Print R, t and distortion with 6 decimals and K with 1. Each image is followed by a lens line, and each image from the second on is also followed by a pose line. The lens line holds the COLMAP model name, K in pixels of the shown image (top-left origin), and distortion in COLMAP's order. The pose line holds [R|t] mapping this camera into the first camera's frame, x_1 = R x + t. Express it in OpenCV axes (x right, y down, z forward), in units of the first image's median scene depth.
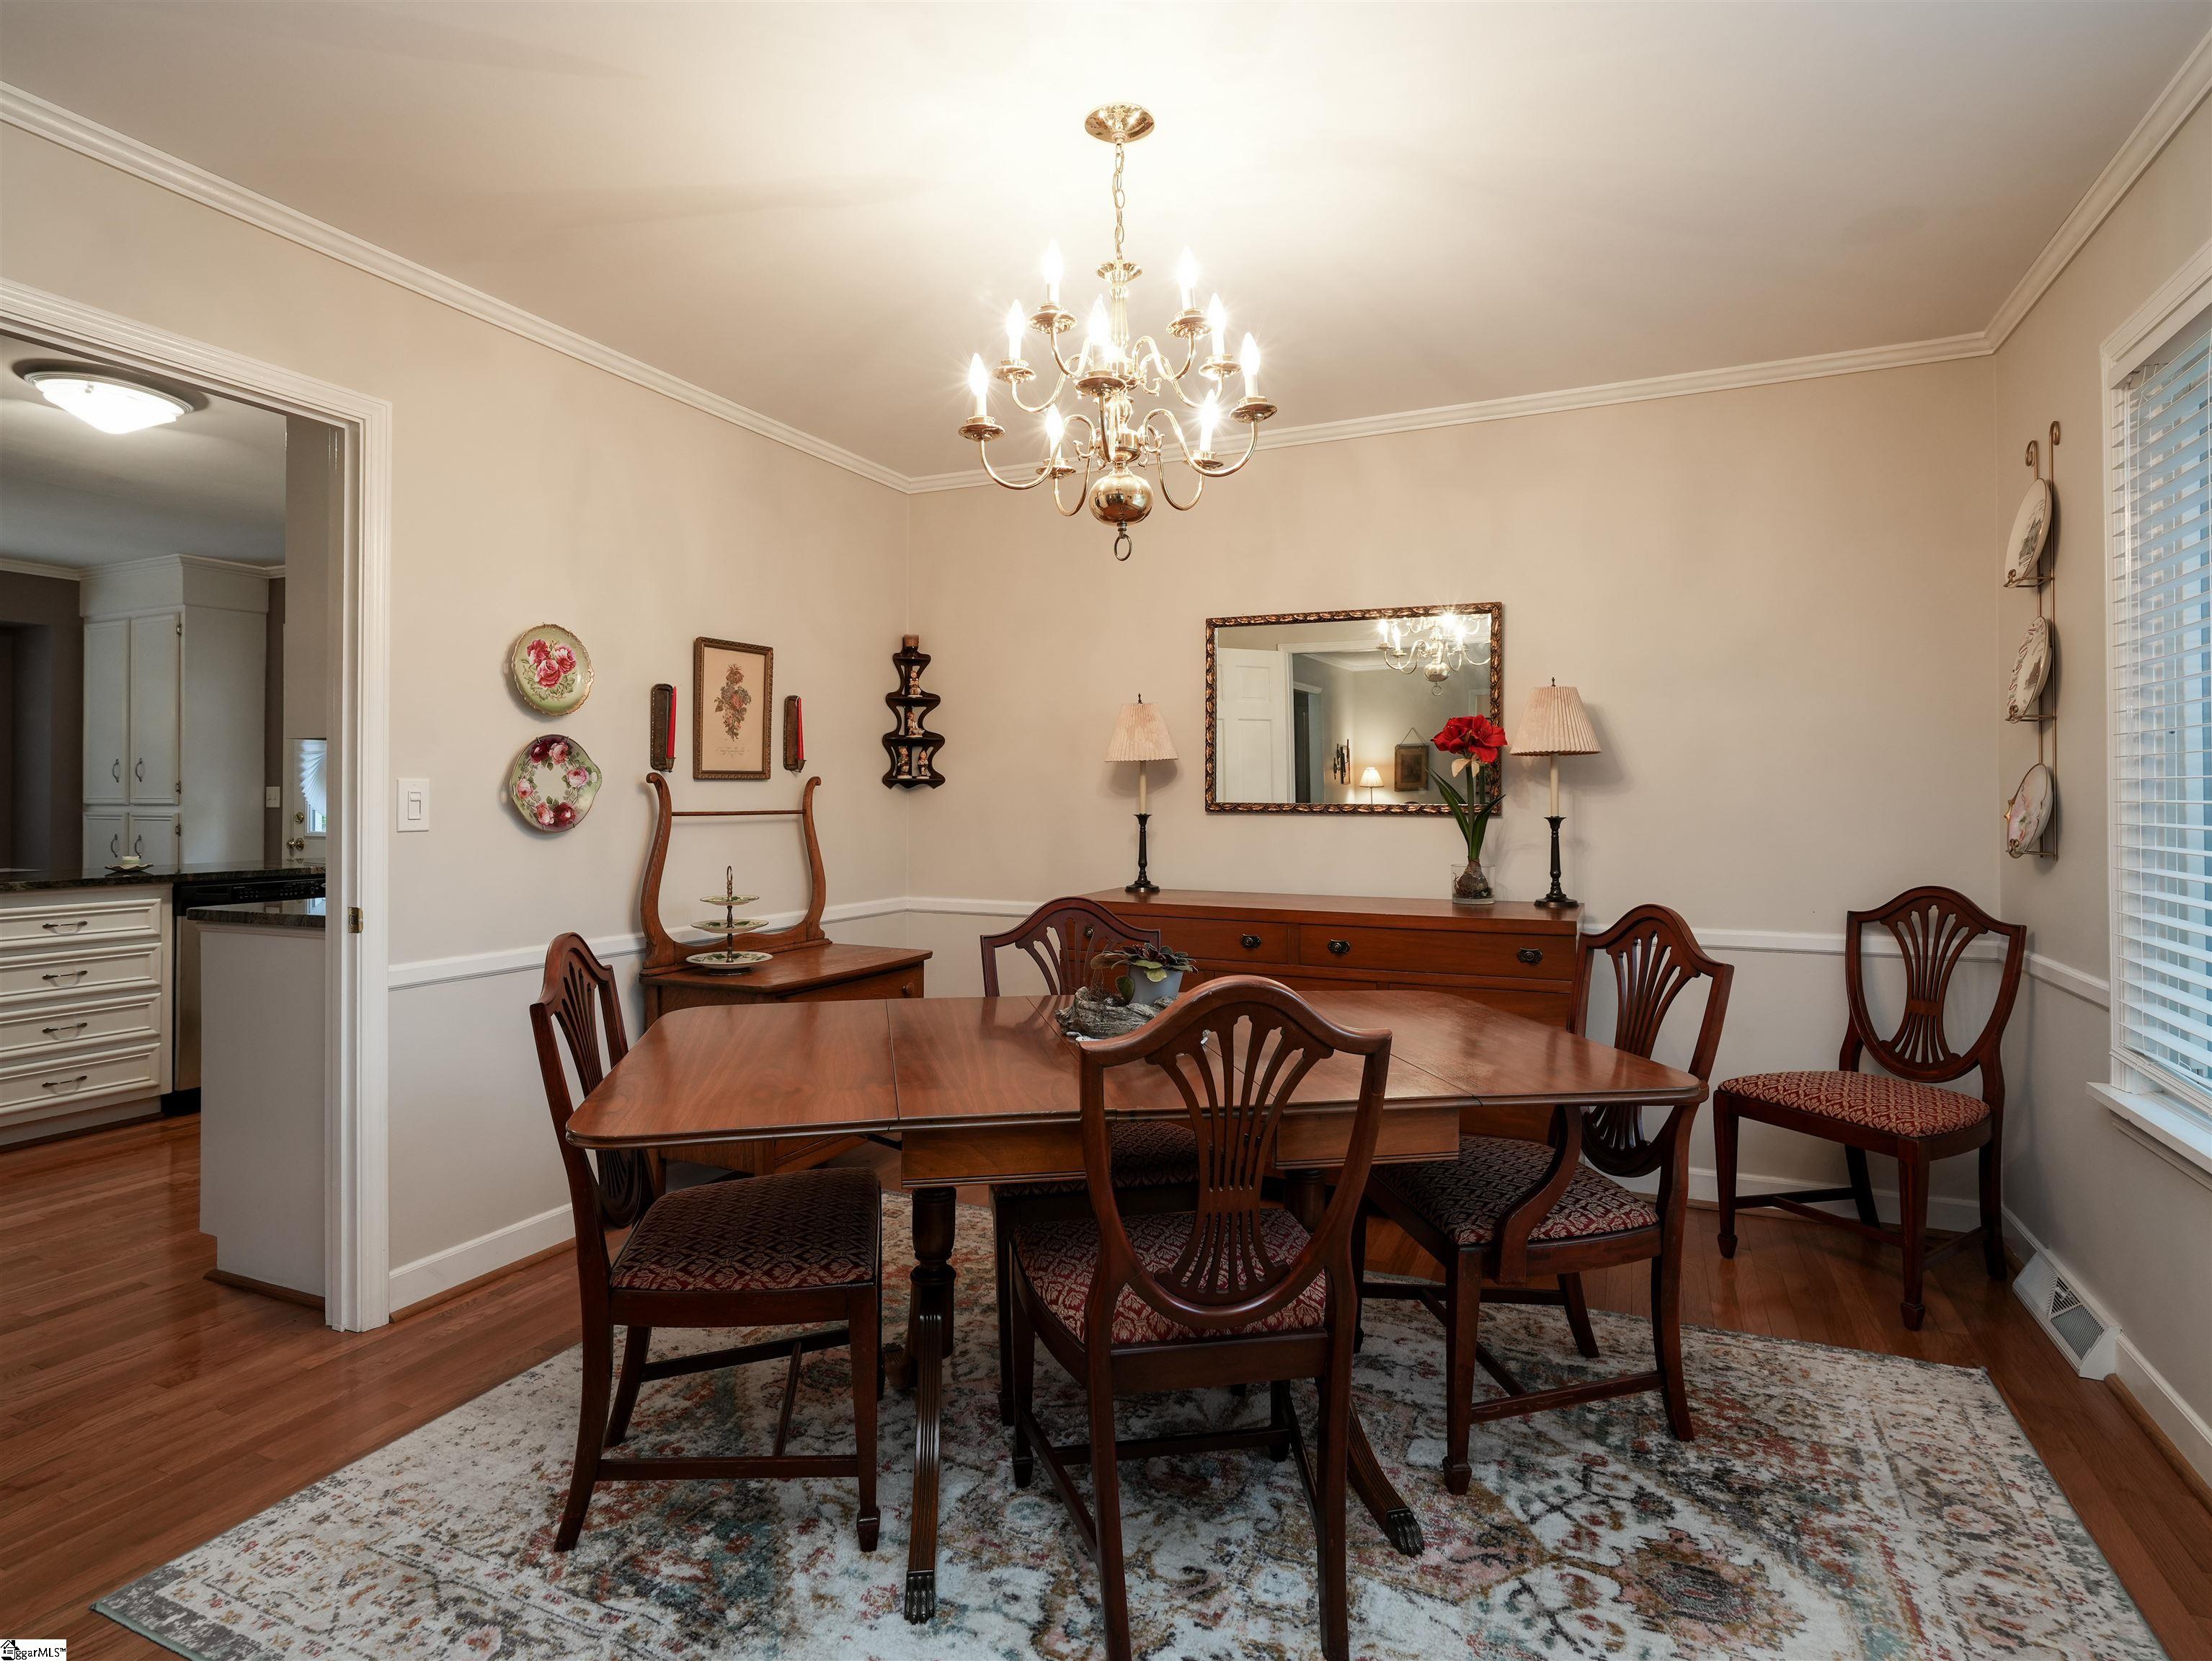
lens RADIAL K [[1131.8, 0, 1103.9], [0, 1131.8, 811.6], [0, 0, 1]] dist [-0.006005, 0.000344]
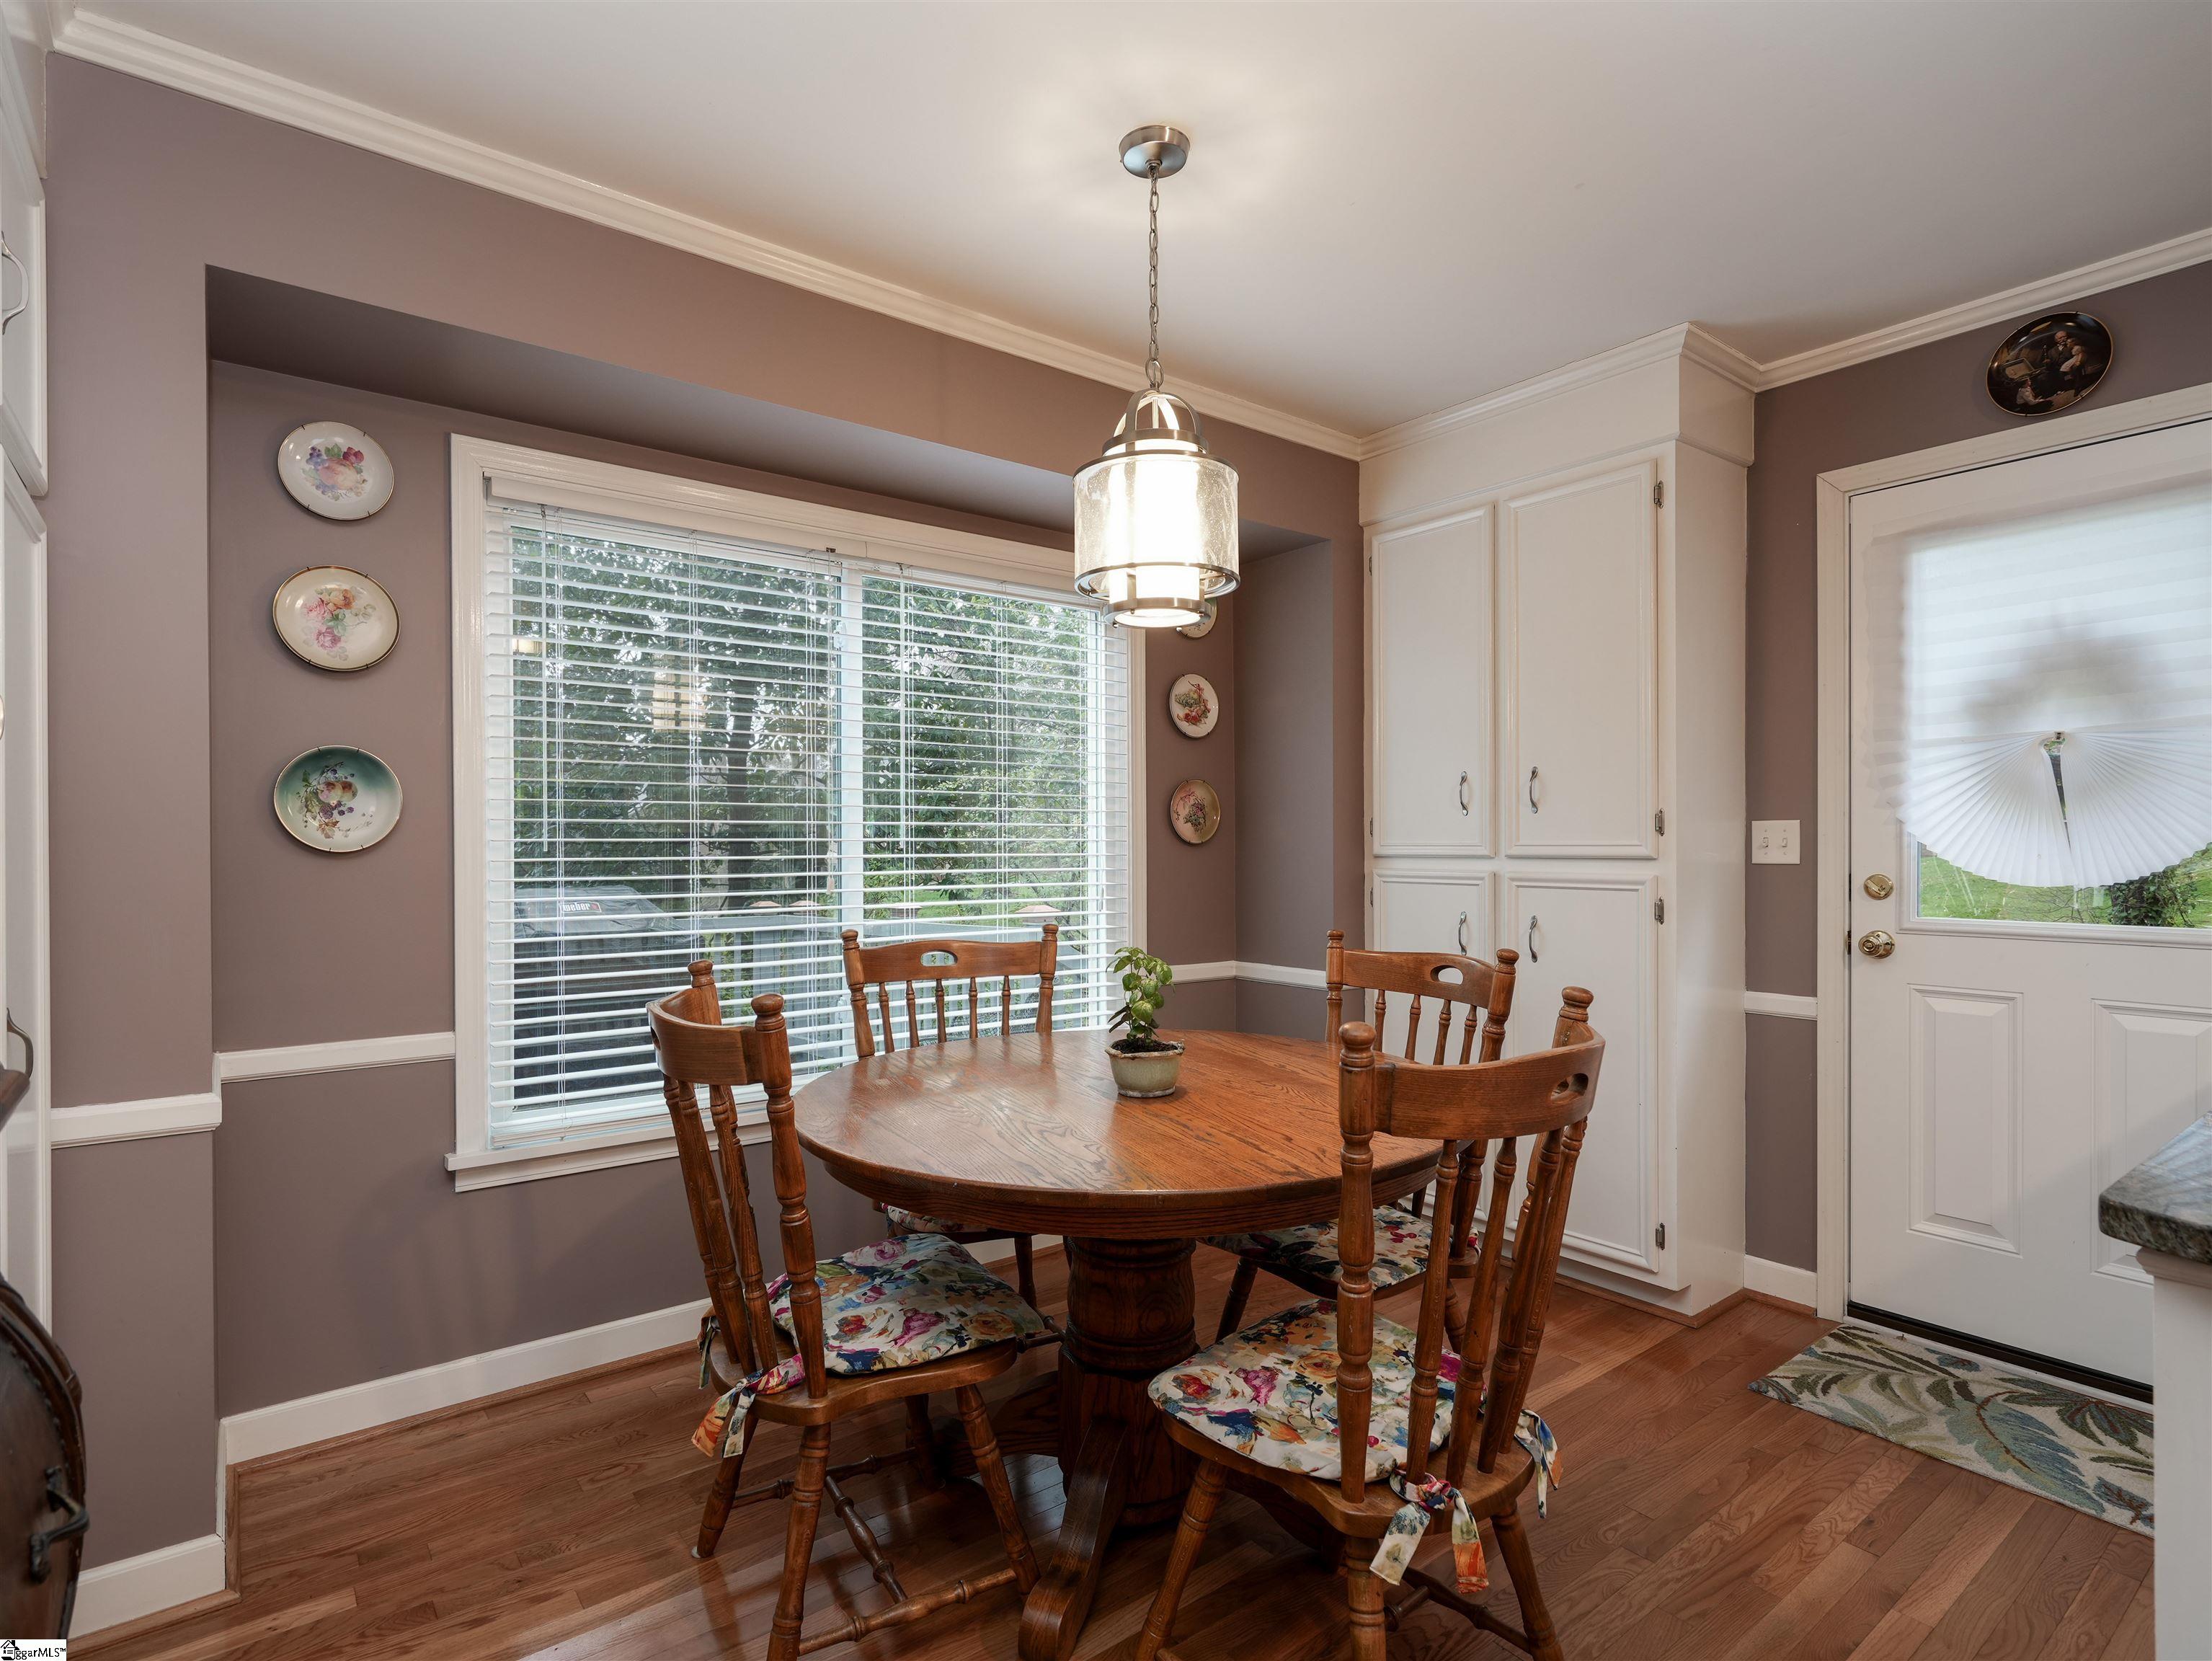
lens RADIAL K [[1131.8, 0, 1105.3], [0, 1131.8, 841.0], [0, 0, 1]] dist [-0.006005, 0.000344]
pose [[0.890996, -0.004152, -0.453993, -0.788037], [0.000688, 0.999969, -0.007796, -0.009554], [0.454011, 0.006634, 0.890971, 0.449623]]
